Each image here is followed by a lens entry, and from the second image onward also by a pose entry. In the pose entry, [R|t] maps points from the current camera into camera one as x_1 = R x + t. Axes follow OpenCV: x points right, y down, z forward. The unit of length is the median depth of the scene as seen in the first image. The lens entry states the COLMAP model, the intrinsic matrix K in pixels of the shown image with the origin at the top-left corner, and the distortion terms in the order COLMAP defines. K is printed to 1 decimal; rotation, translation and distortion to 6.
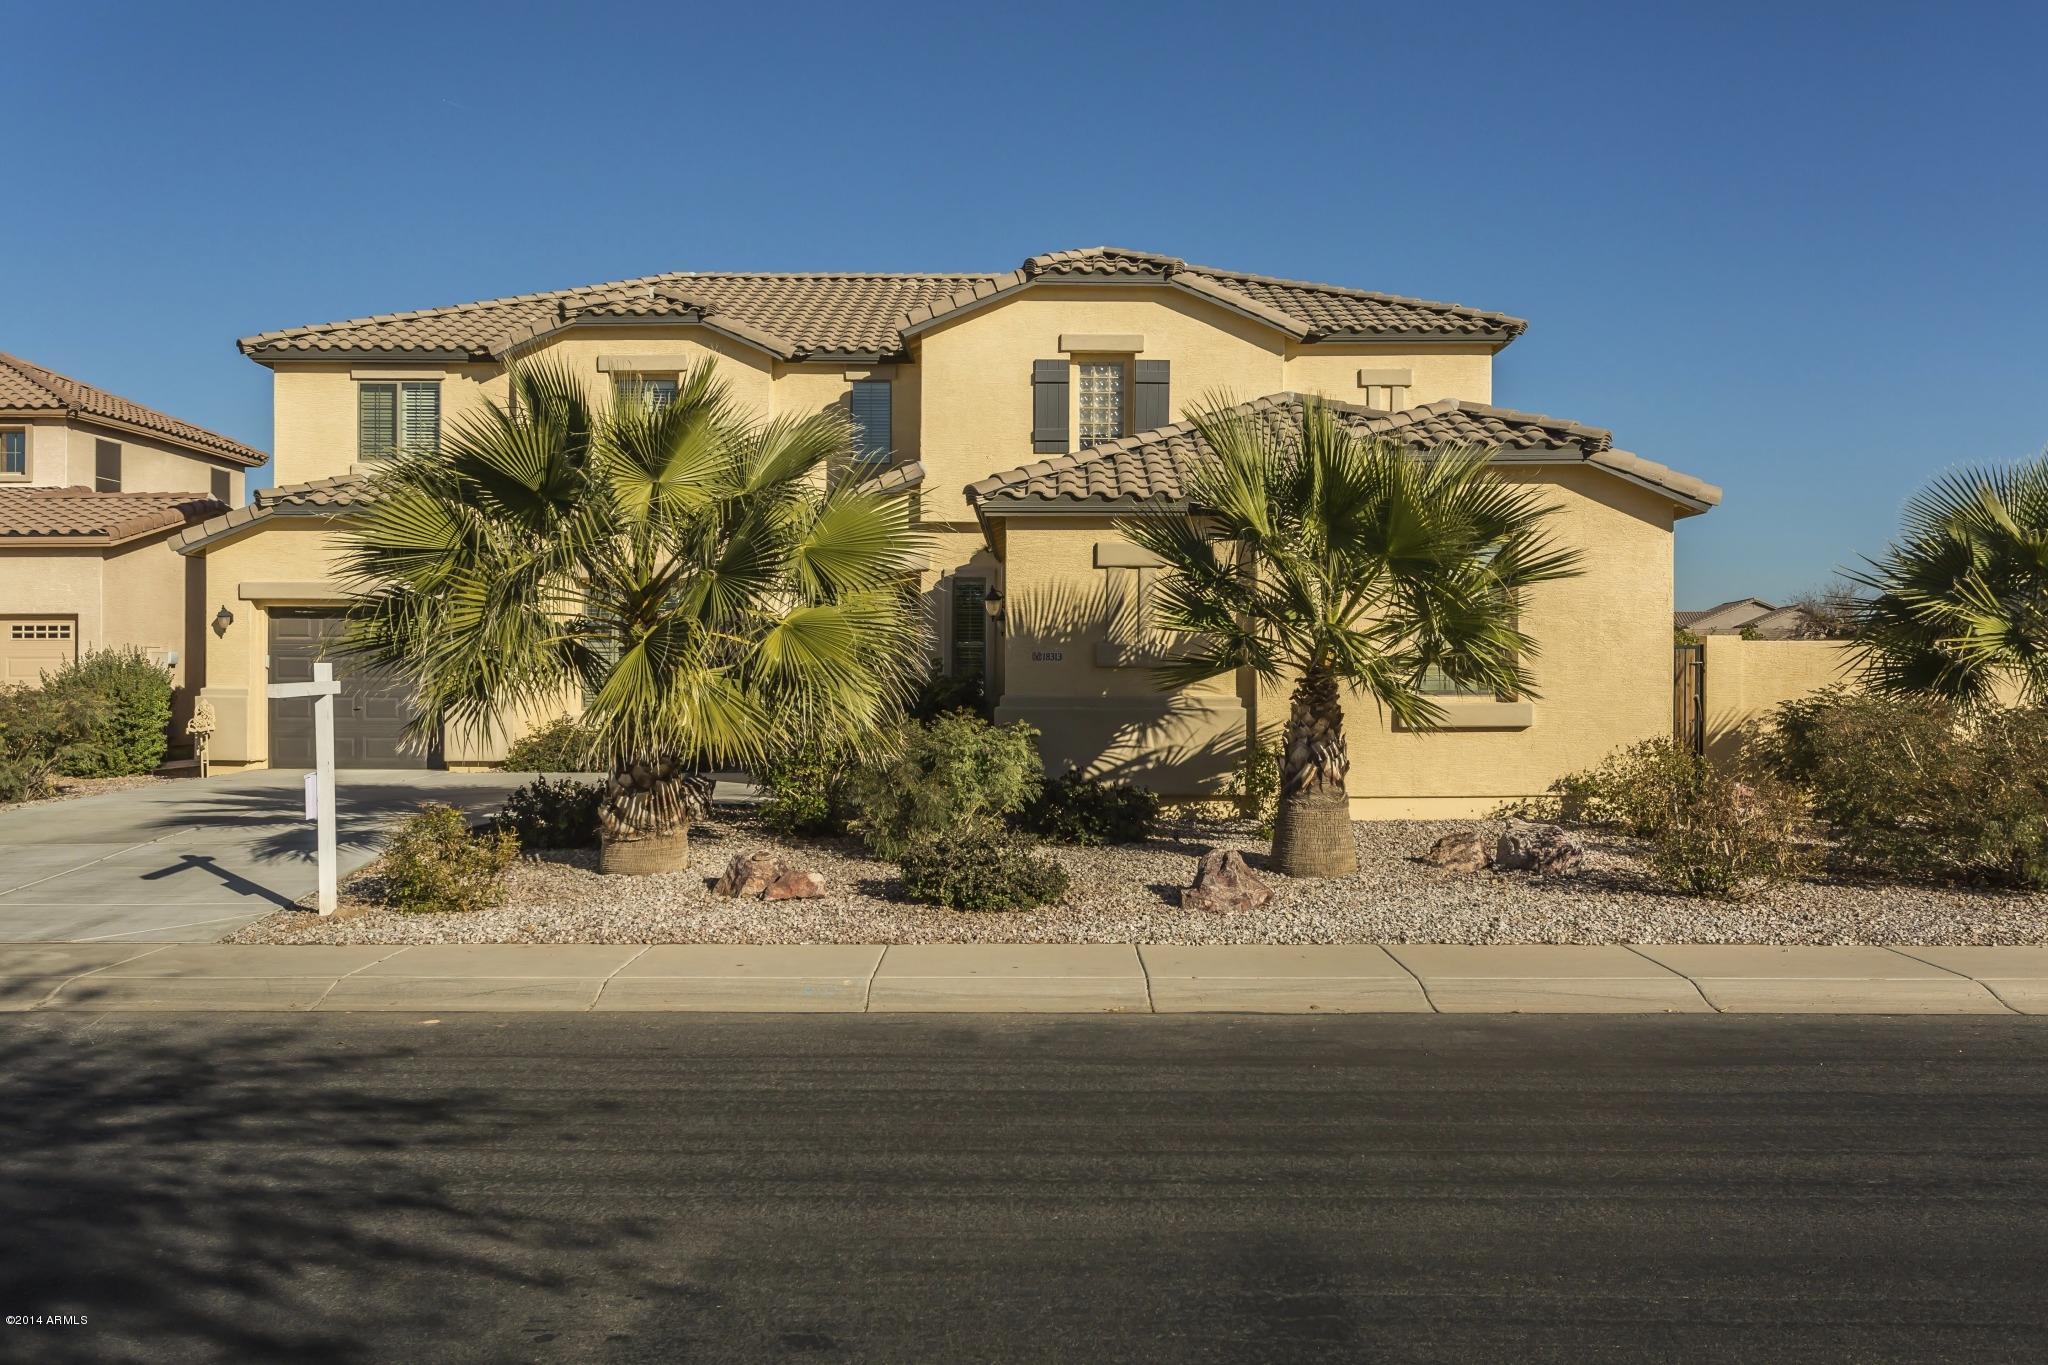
lens RADIAL K [[1729.3, 0, 1019.3], [0, 1729.3, 695.1], [0, 0, 1]] dist [-0.000983, 0.003054]
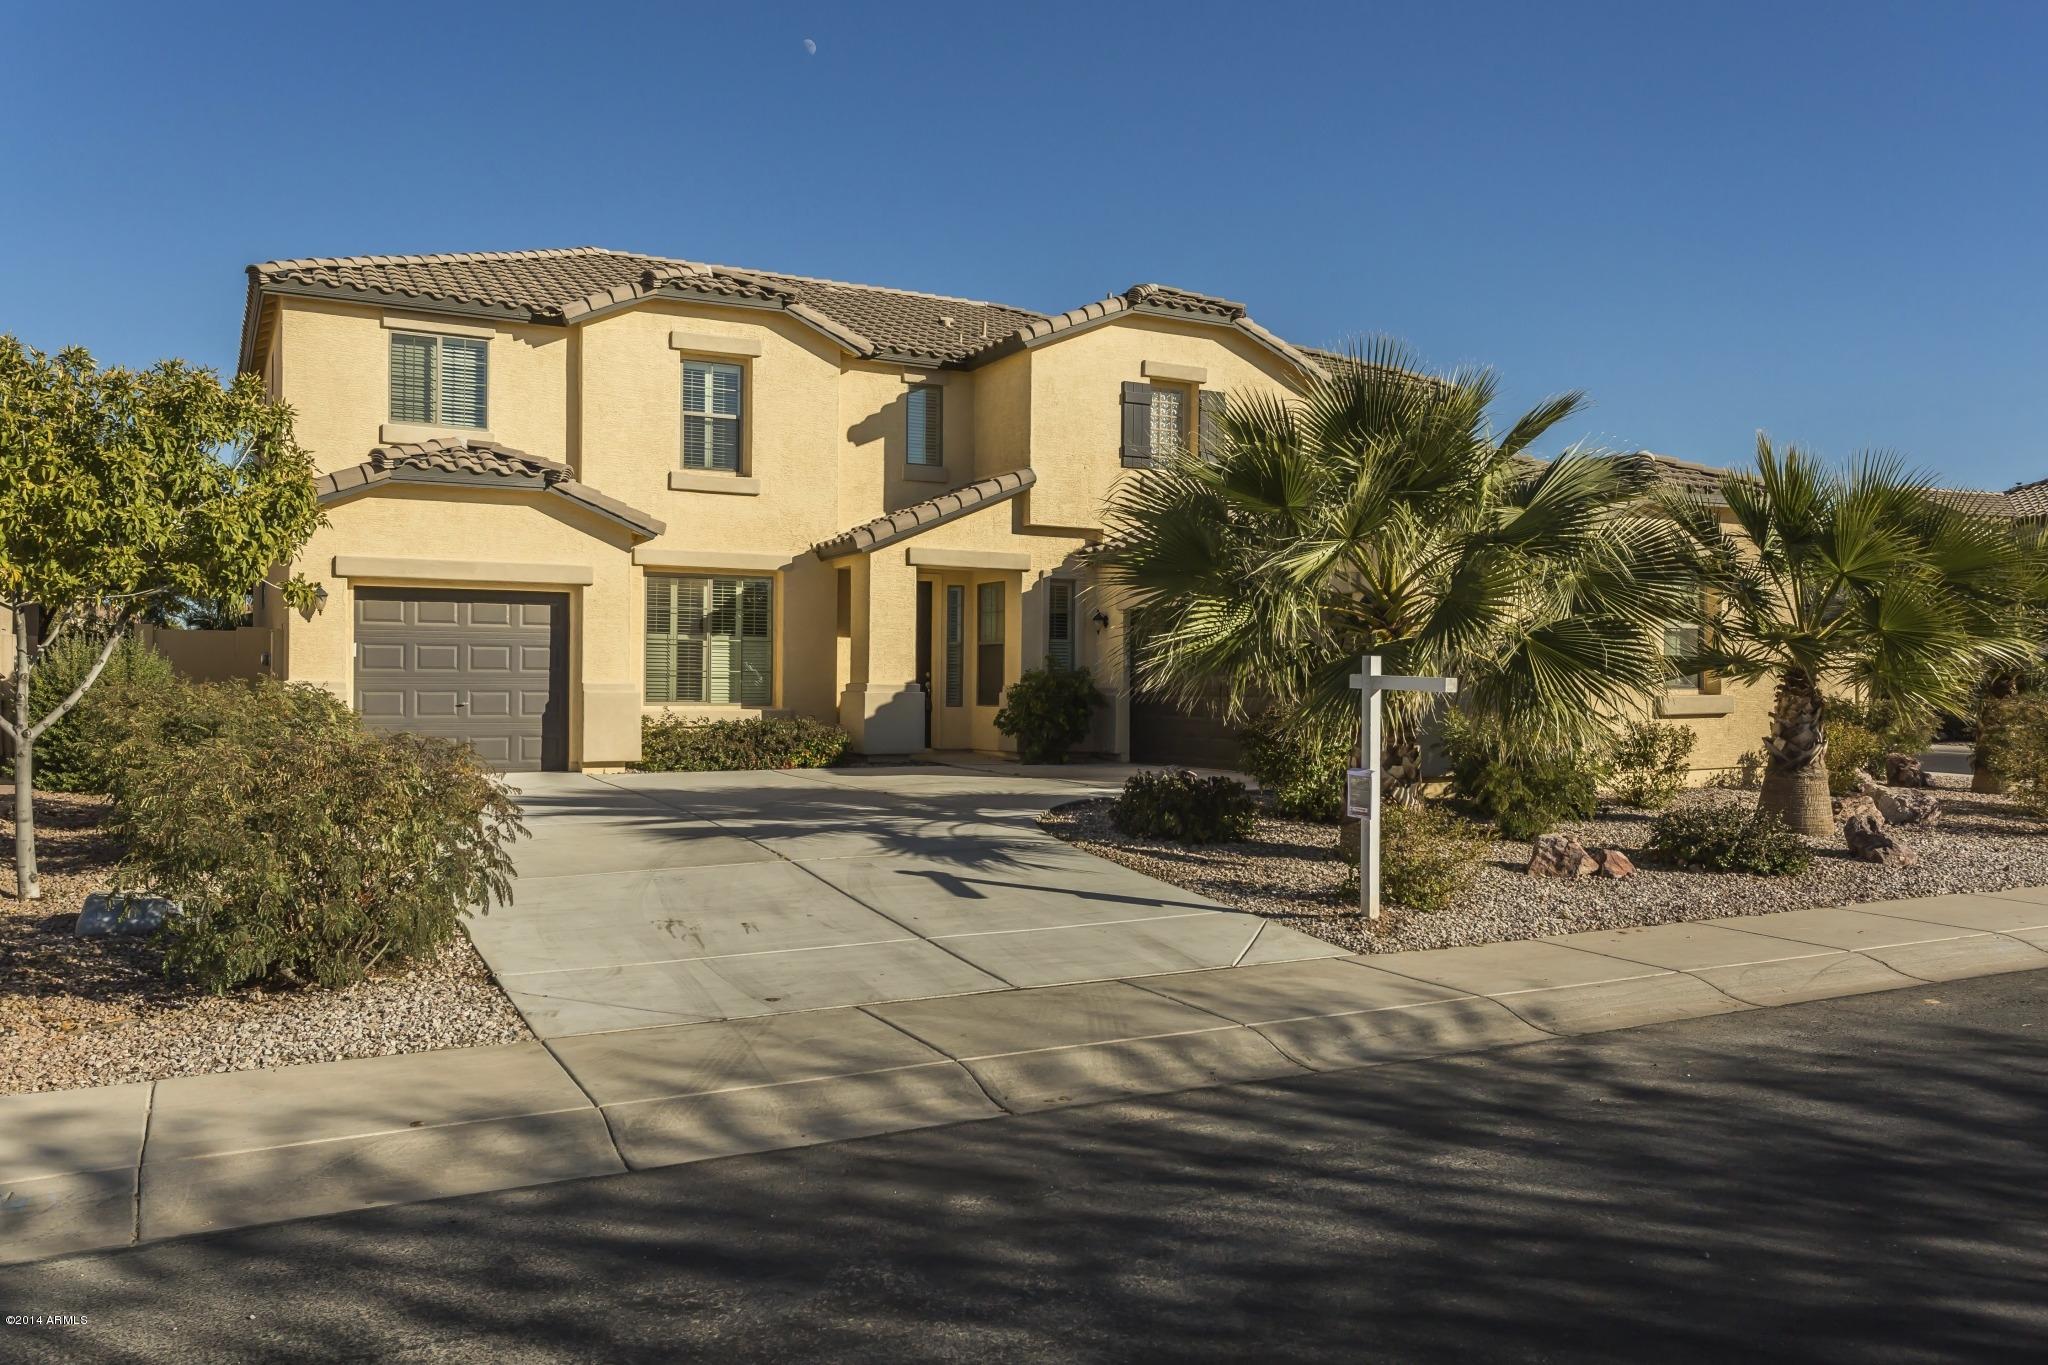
lens RADIAL K [[1515.2, 0, 1032.5], [0, 1515.2, 697.9], [0, 0, 1]] dist [0.001698, 0.001428]
pose [[0.884151, -0.003123, 0.467190, -0.486792], [0.000715, 0.999986, 0.005331, 0.000458], [-0.467200, -0.004380, 0.884141, 0.182798]]
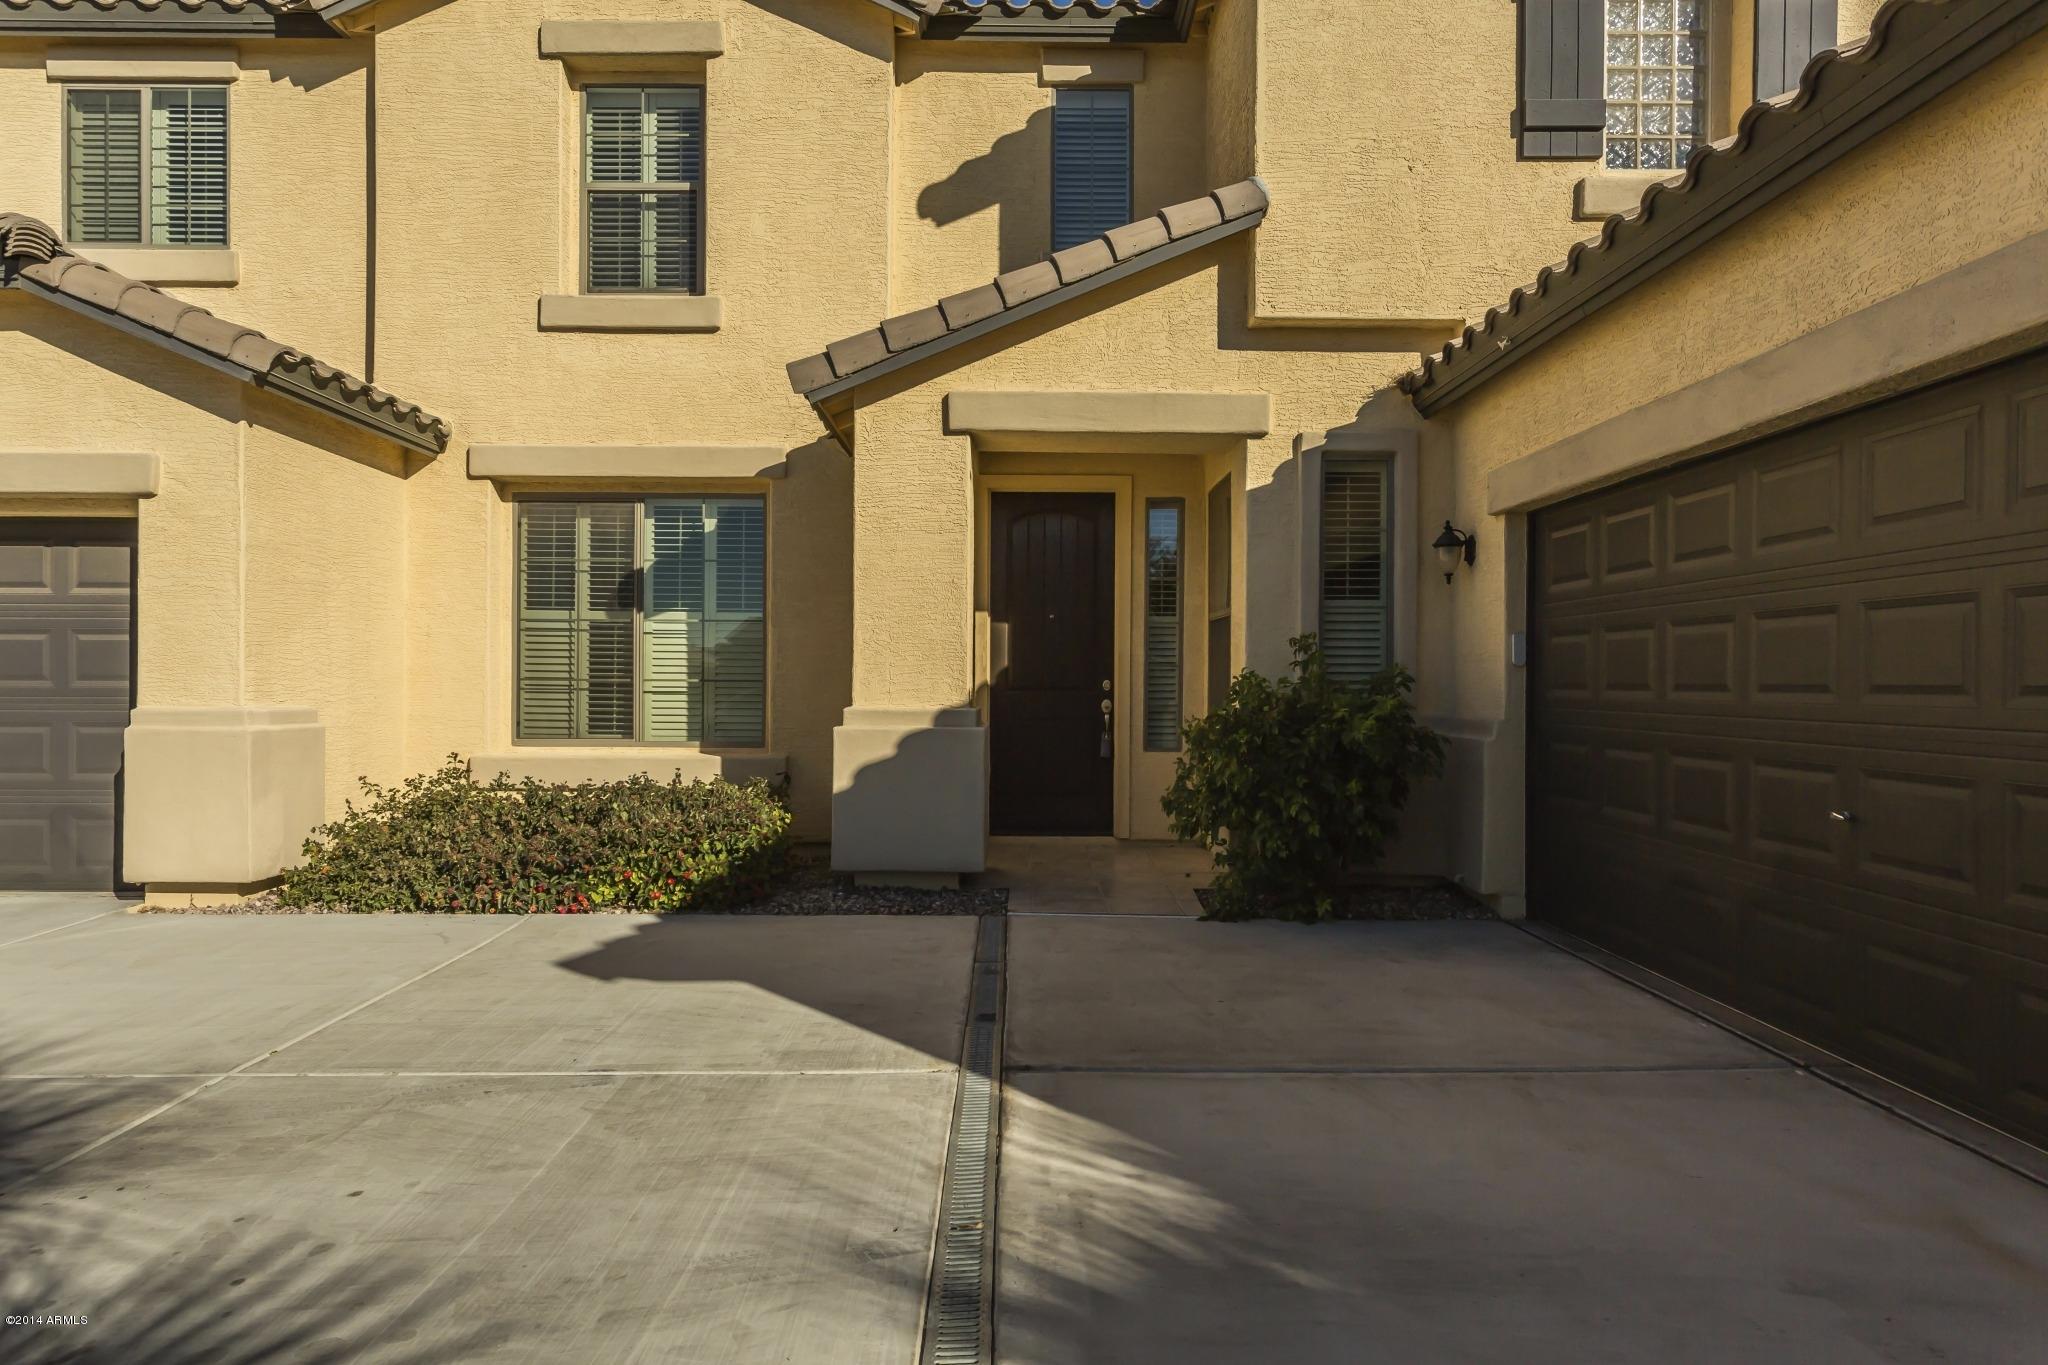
lens RADIAL K [[1253.5, 0, 1002.2], [0, 1253.5, 682.0], [0, 0, 1]] dist [0.000437, 0.001693]
pose [[0.999981, 0.000080, -0.006105, -0.117830], [-0.000115, 0.999983, -0.005787, -0.008059], [0.006104, 0.005787, 0.999965, 0.688138]]
